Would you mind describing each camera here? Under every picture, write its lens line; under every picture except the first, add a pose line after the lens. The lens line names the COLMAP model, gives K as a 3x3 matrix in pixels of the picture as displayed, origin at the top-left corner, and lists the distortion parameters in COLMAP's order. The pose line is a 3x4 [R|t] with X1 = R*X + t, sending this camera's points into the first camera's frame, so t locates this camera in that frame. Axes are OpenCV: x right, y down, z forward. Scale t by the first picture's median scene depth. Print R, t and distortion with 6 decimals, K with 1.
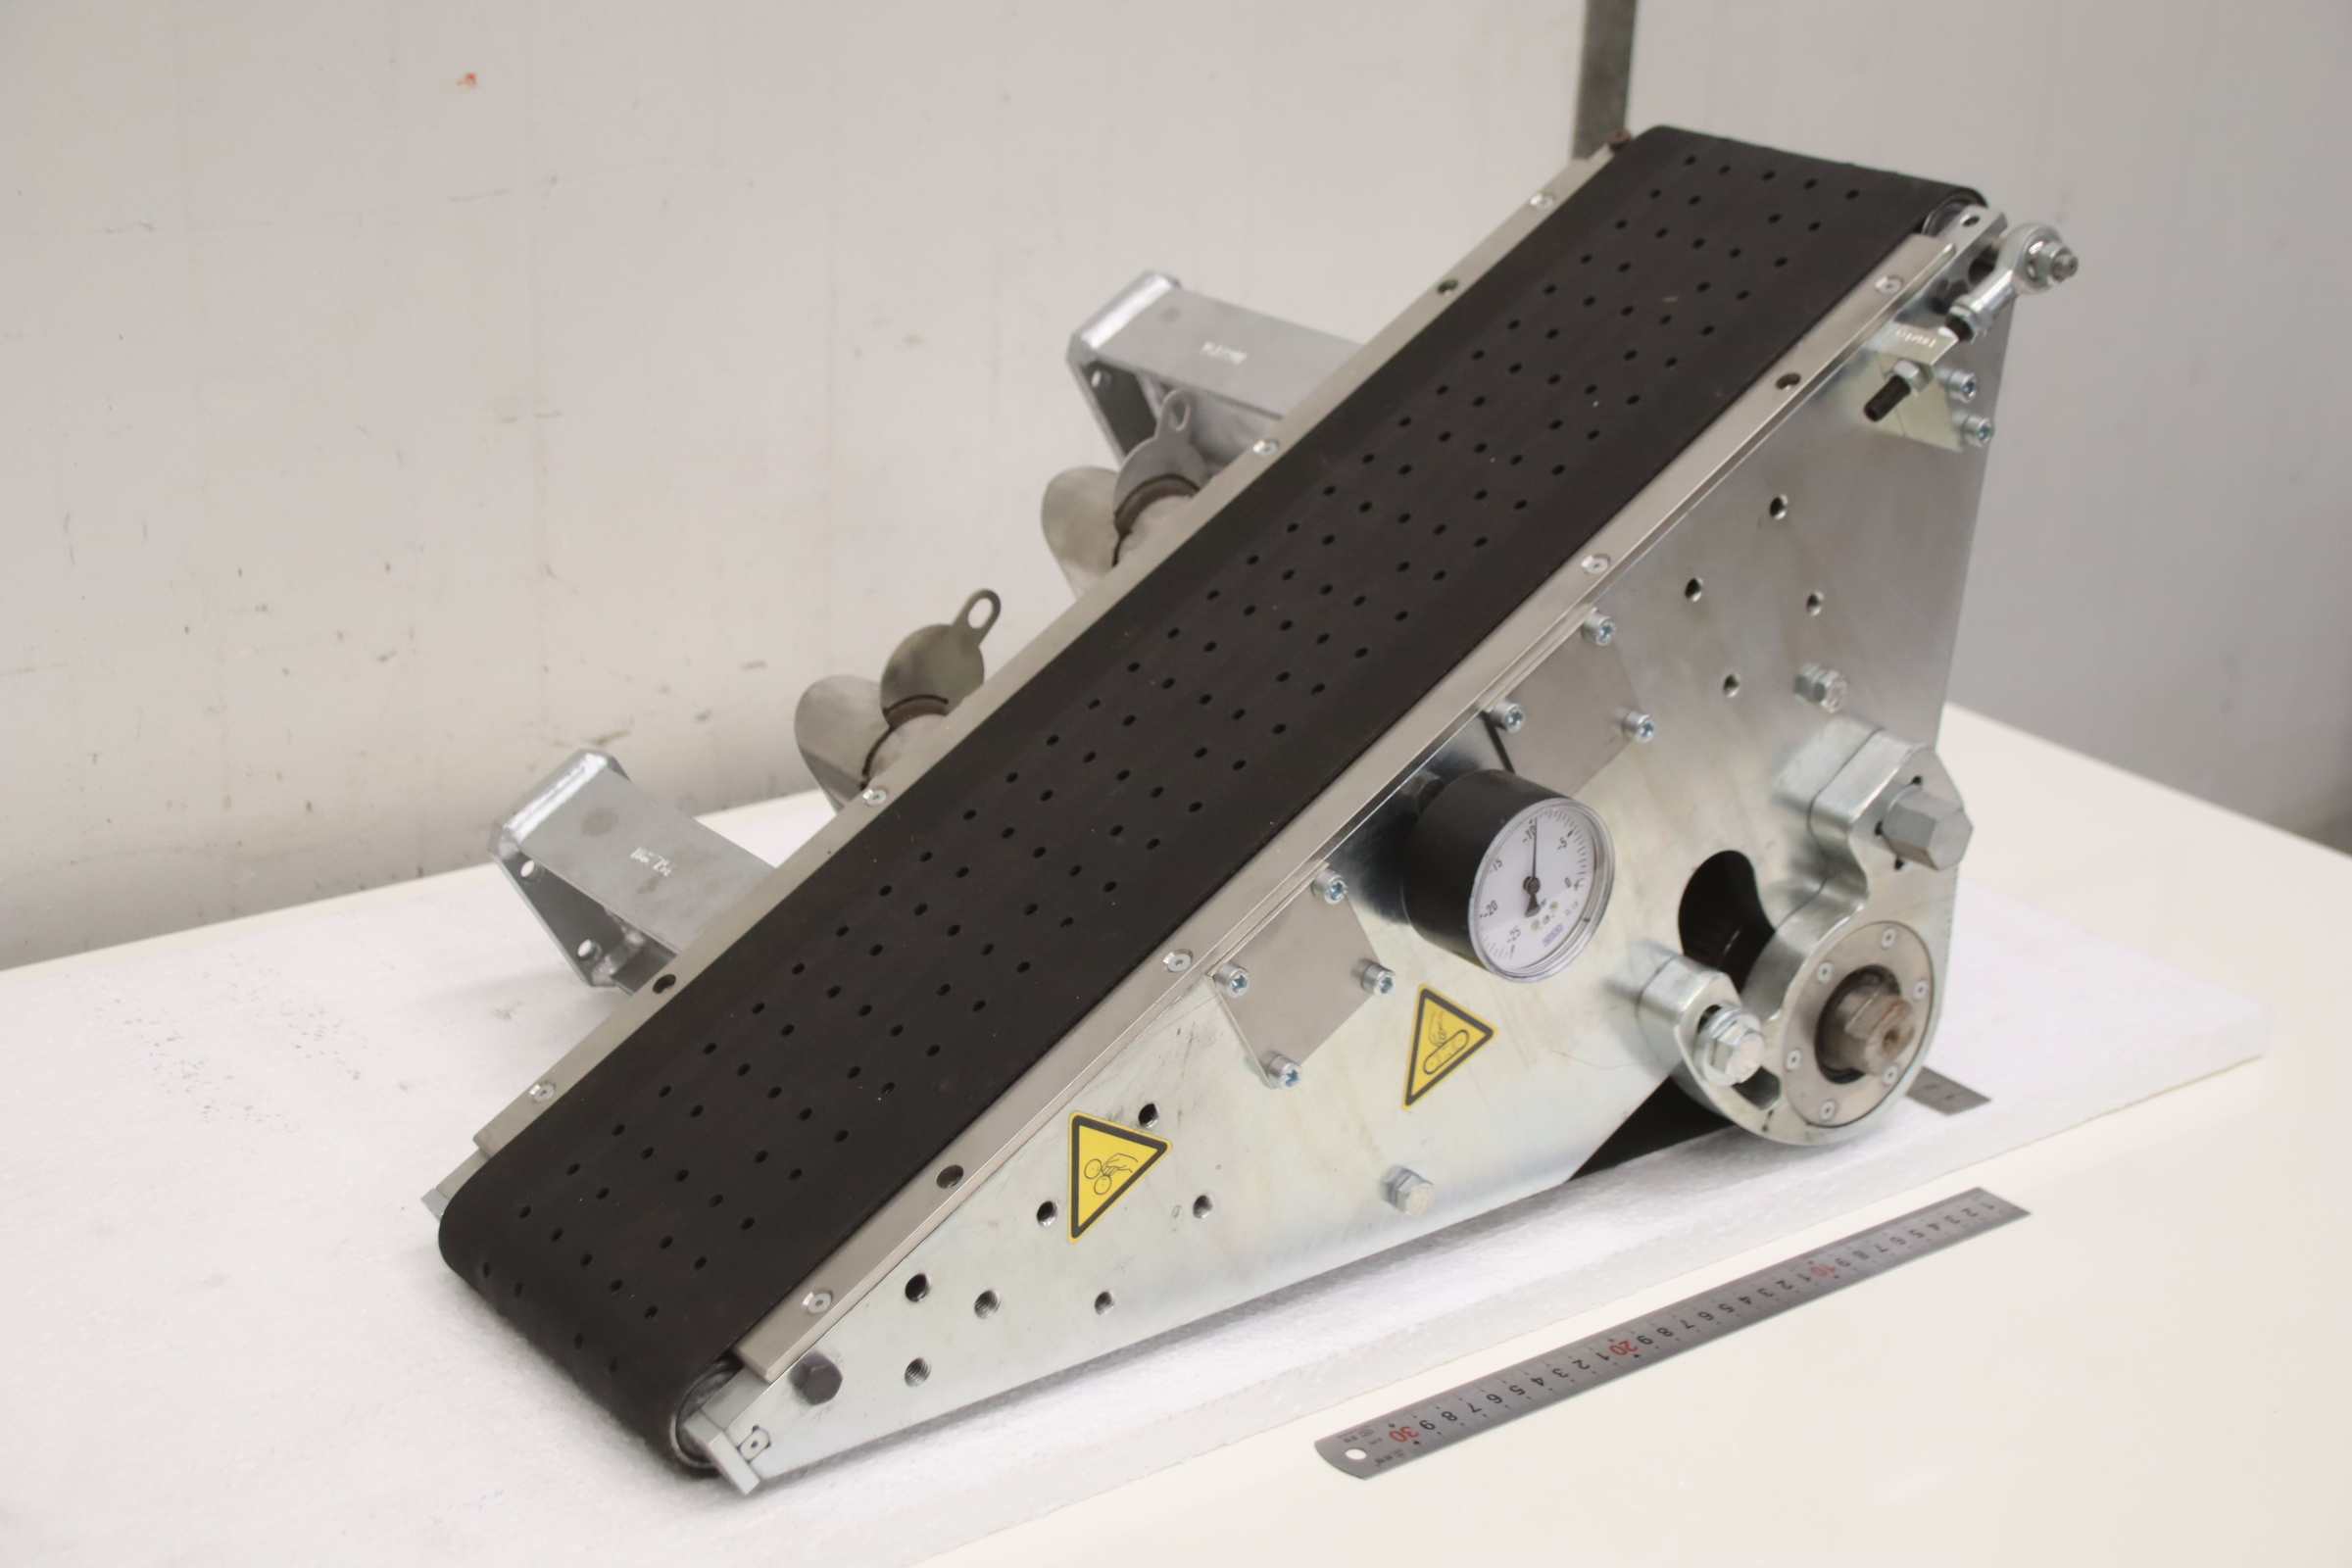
lens RADIAL K [[3429.9, 0, 1176.0], [0, 3429.9, 784.0], [0, 0, 1]] dist [-0.015489, 0.851529]
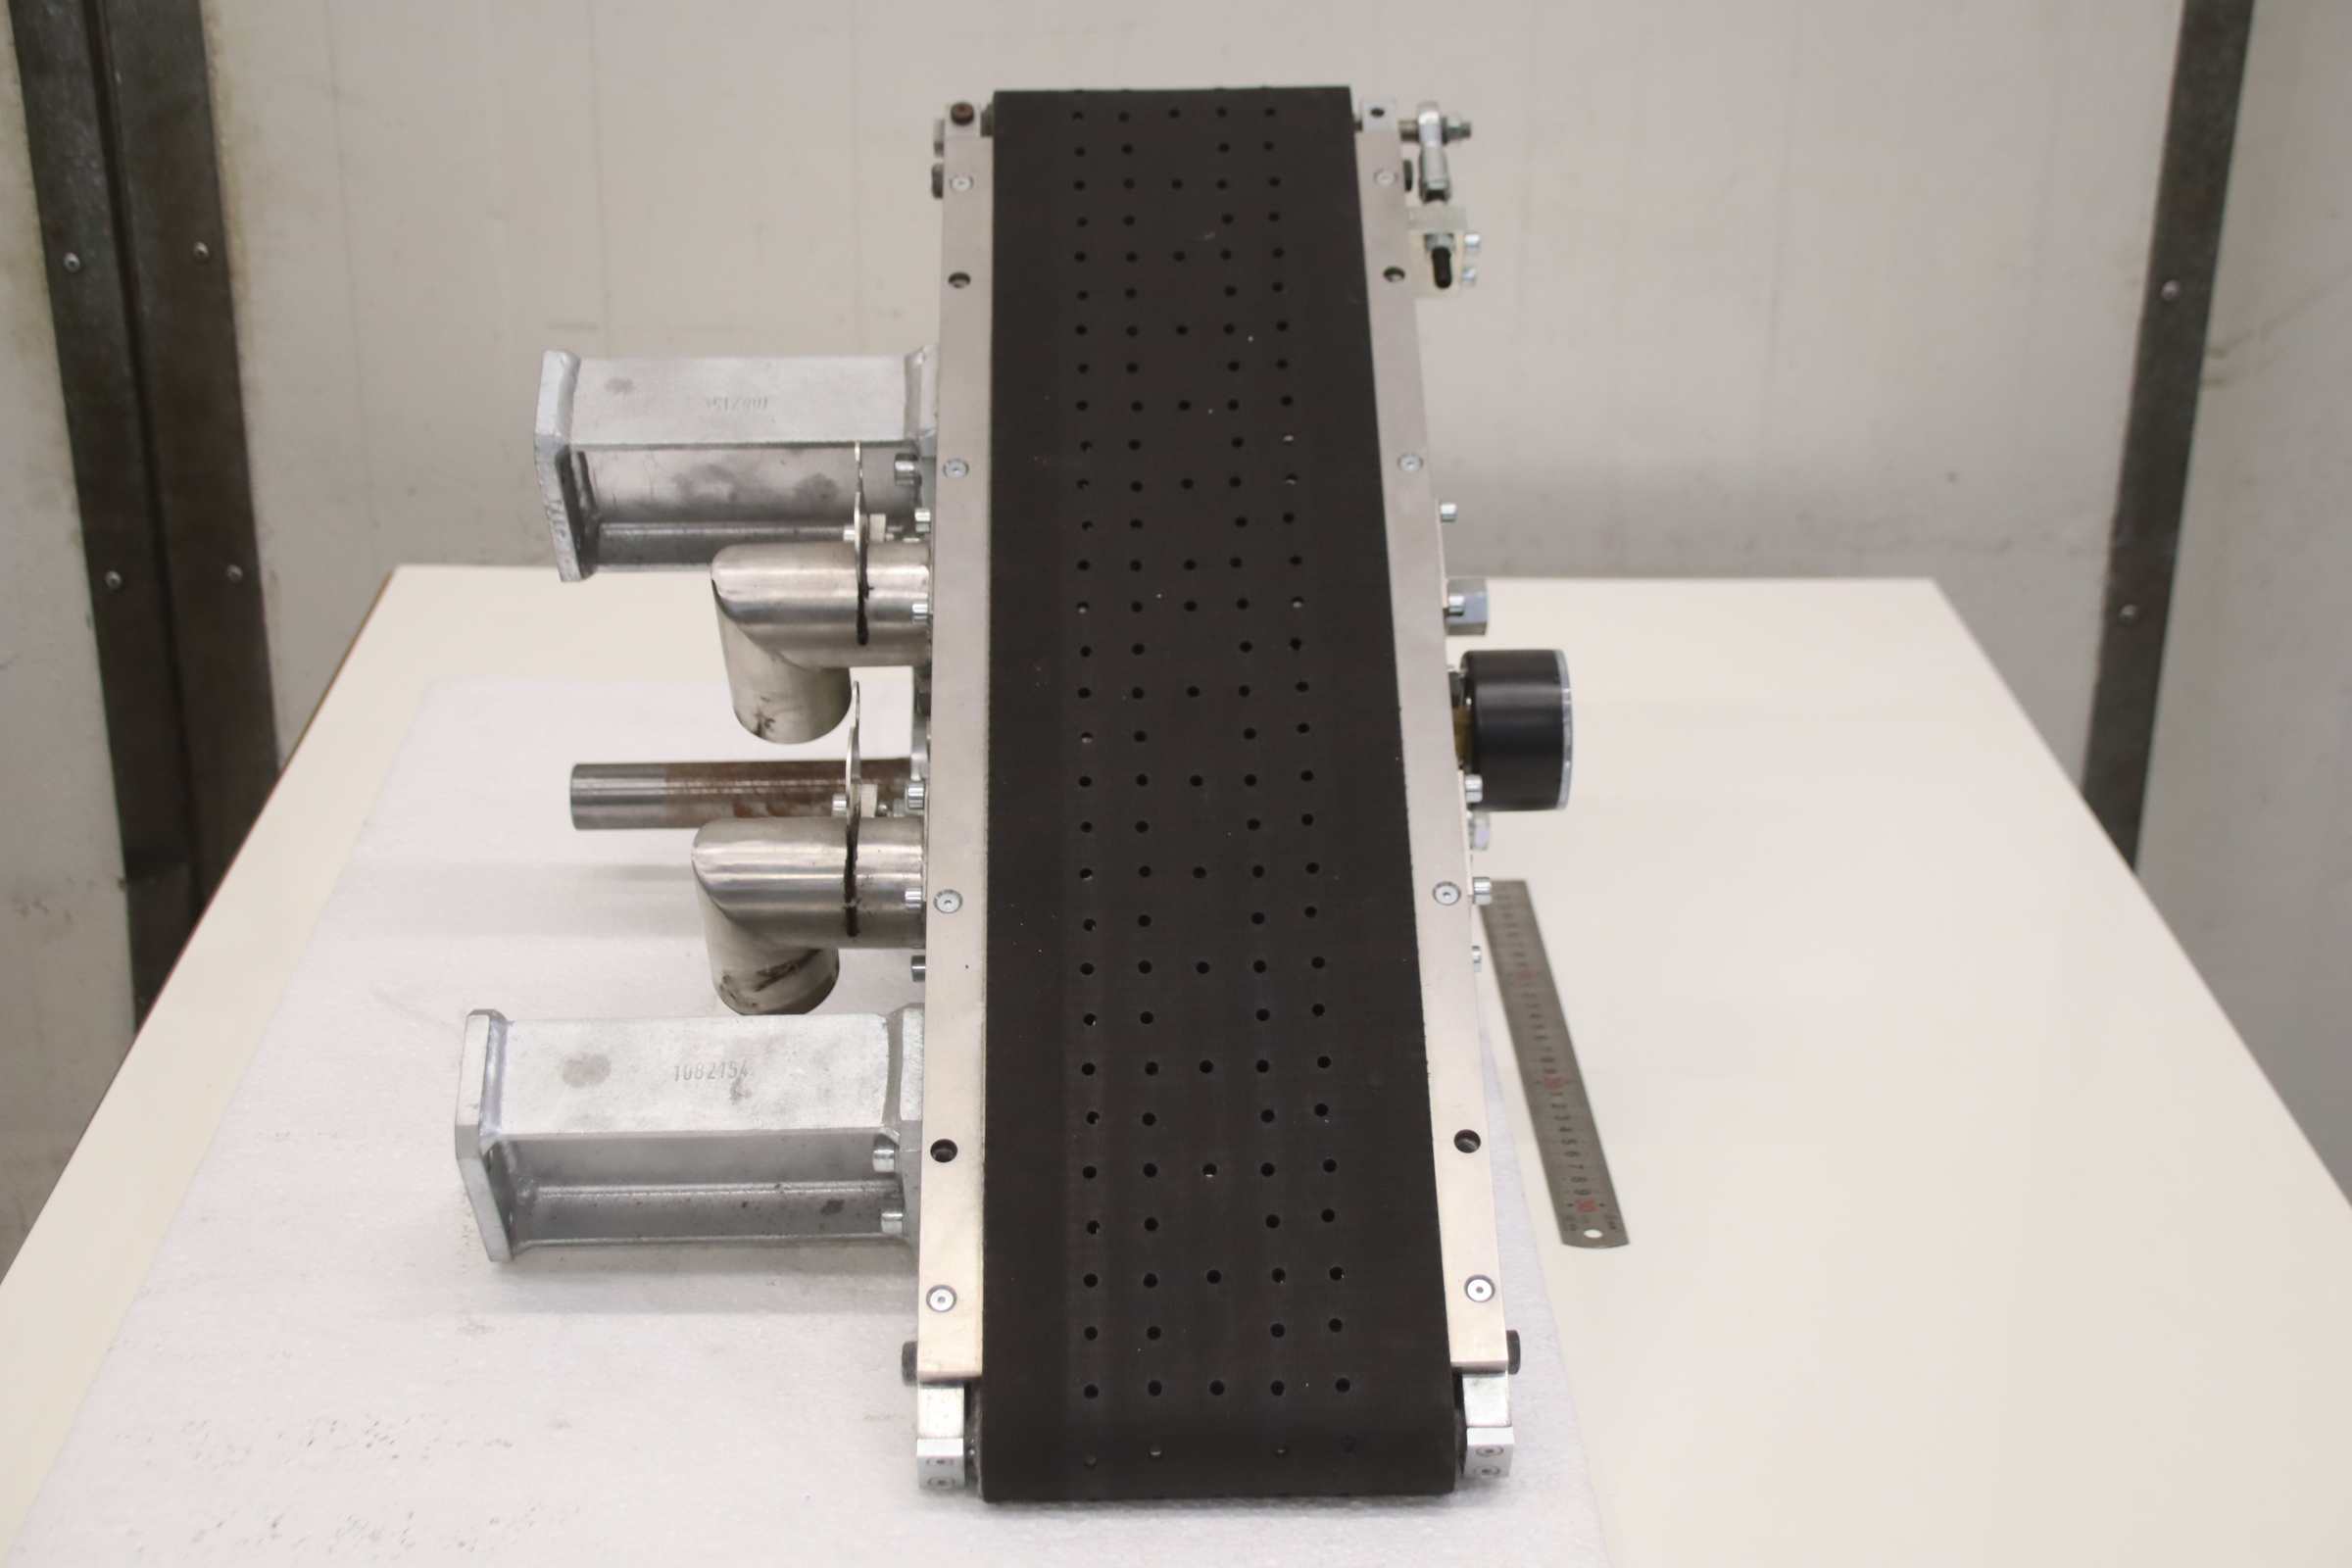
lens RADIAL K [[3429.9, 0, 1176.0], [0, 3429.9, 784.0], [0, 0, 1]] dist [-0.015489, 0.851529]
pose [[0.584772, -0.351346, 0.731162, -0.825325], [0.295817, 0.931630, 0.211087, -0.236299], [-0.755337, 0.092853, 0.648725, 0.322093]]
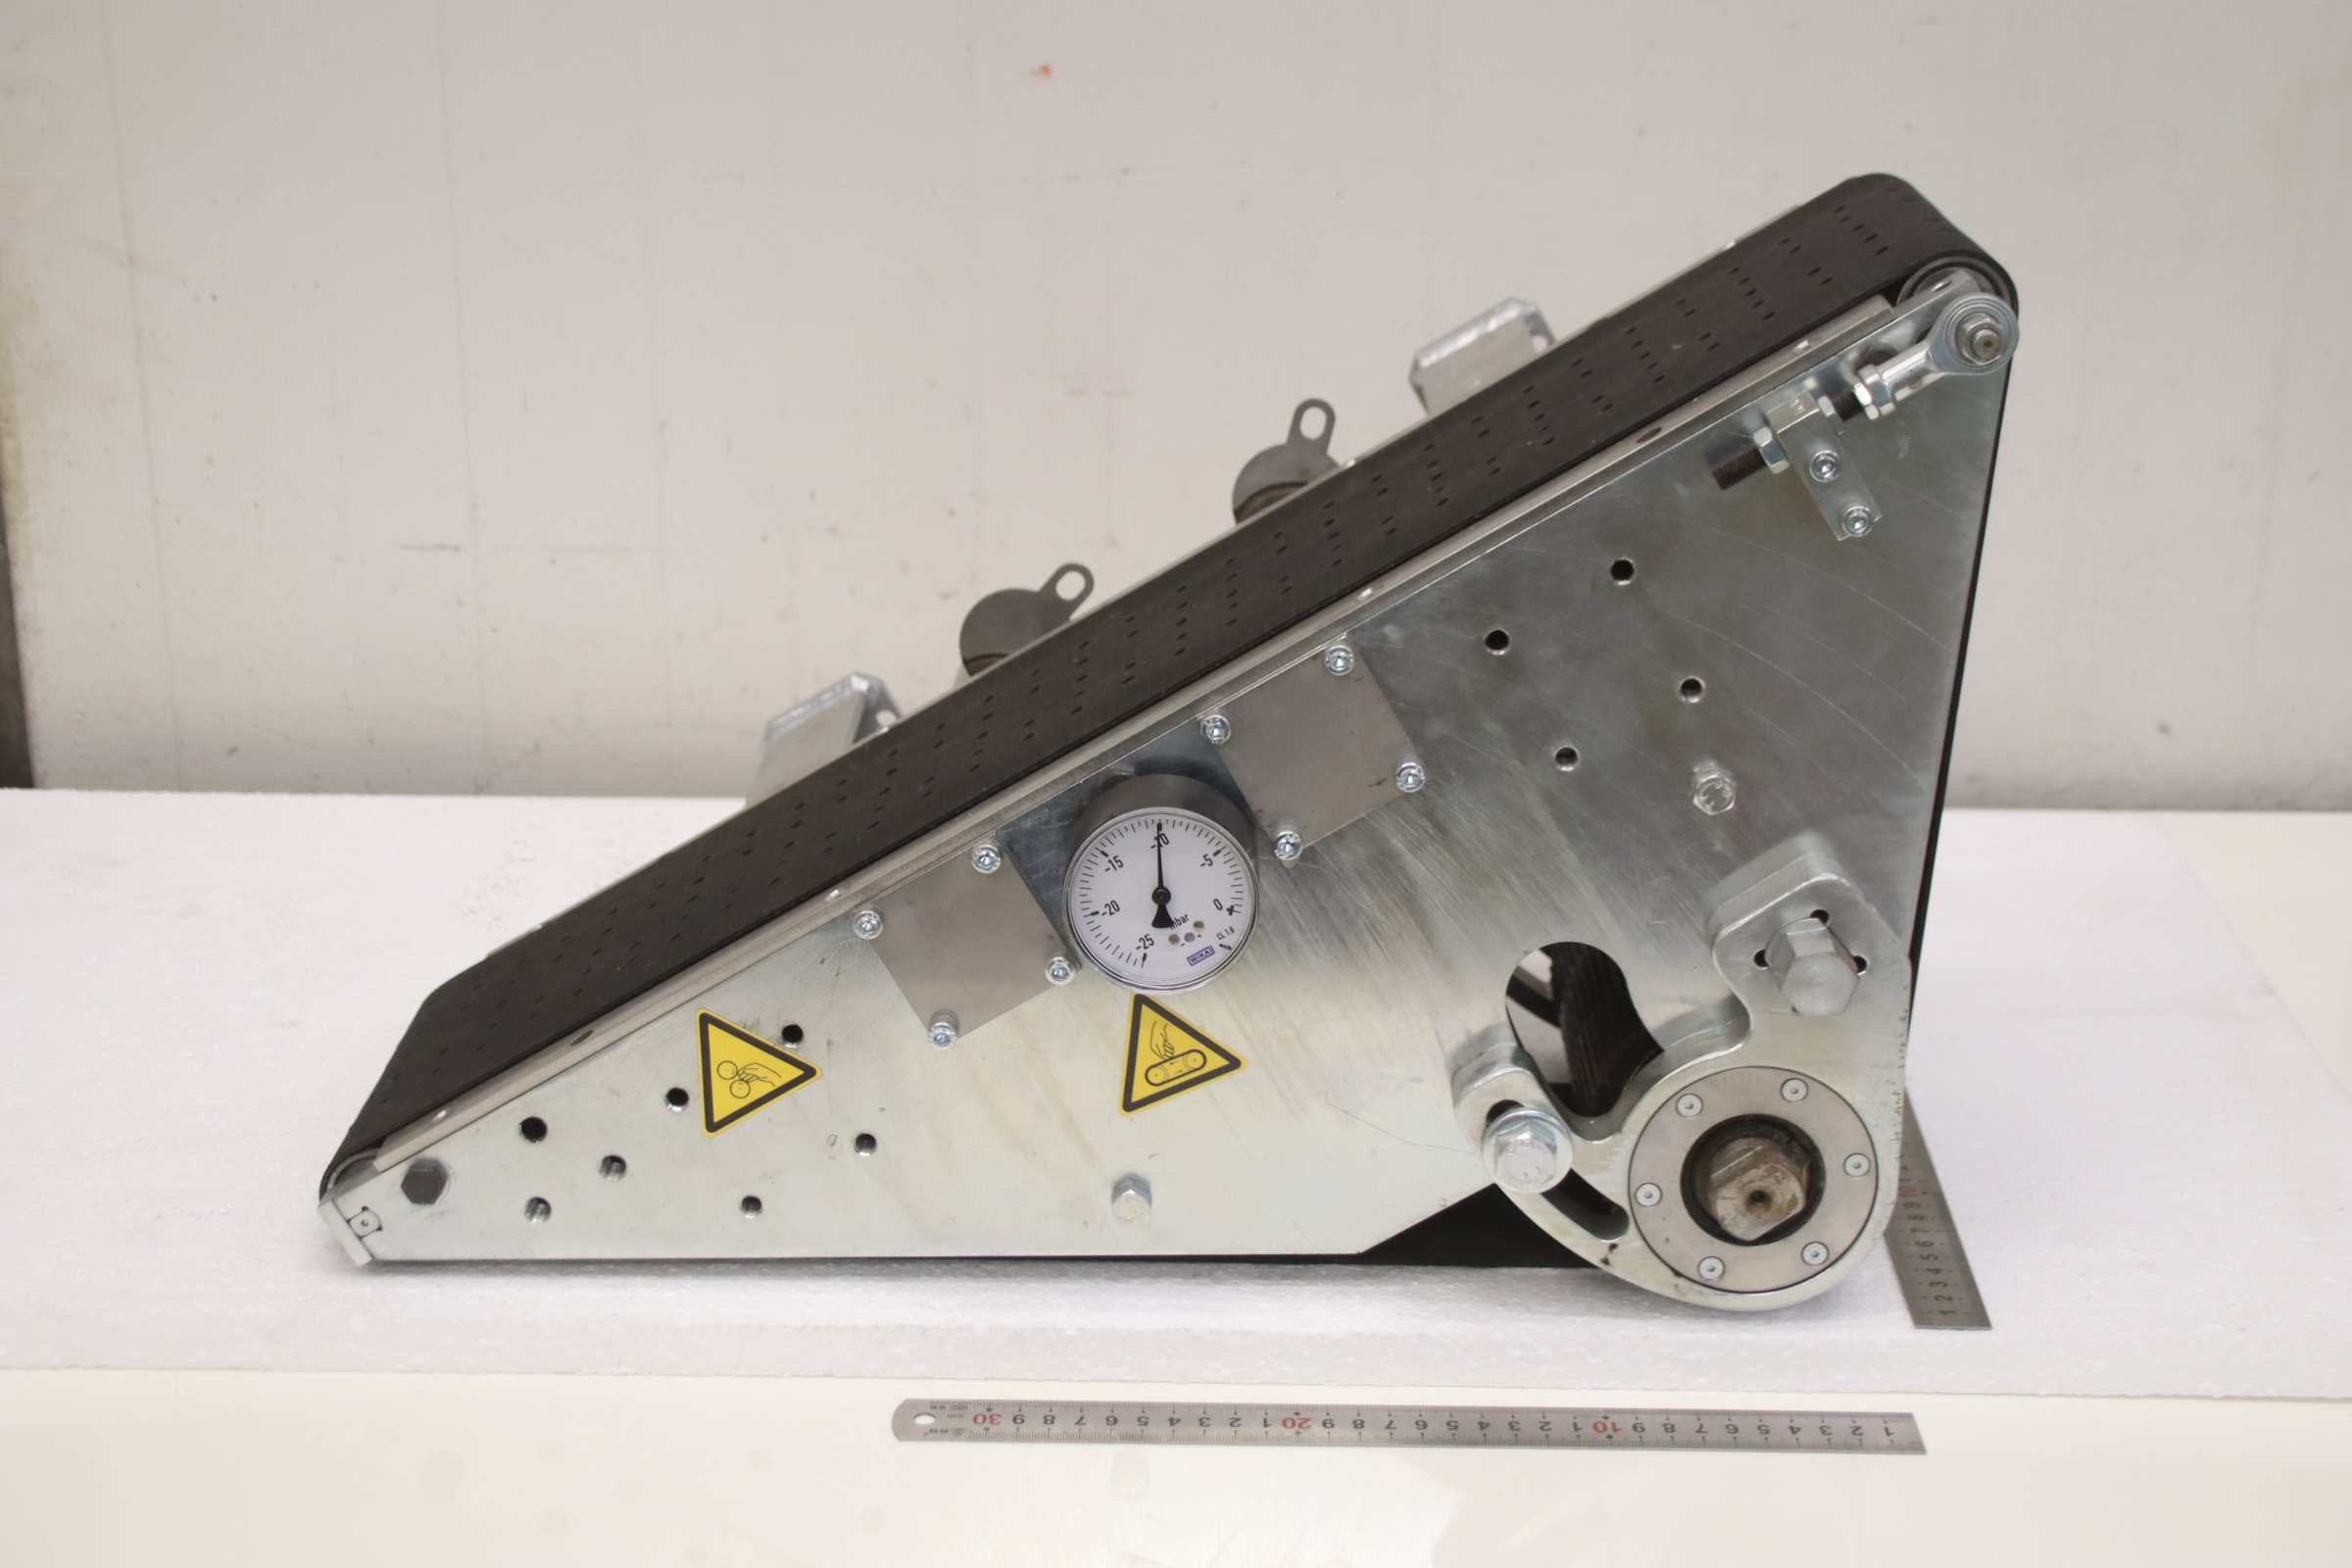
lens RADIAL K [[3661.6, 0, 1176.0], [0, 3661.6, 784.0], [0, 0, 1]] dist [-0.024323, 0.937715]
pose [[0.784272, 0.170487, -0.596533, 0.708853], [-0.196172, 0.980317, 0.022259, -0.024925], [0.588586, 0.099566, 0.802280, 0.163565]]
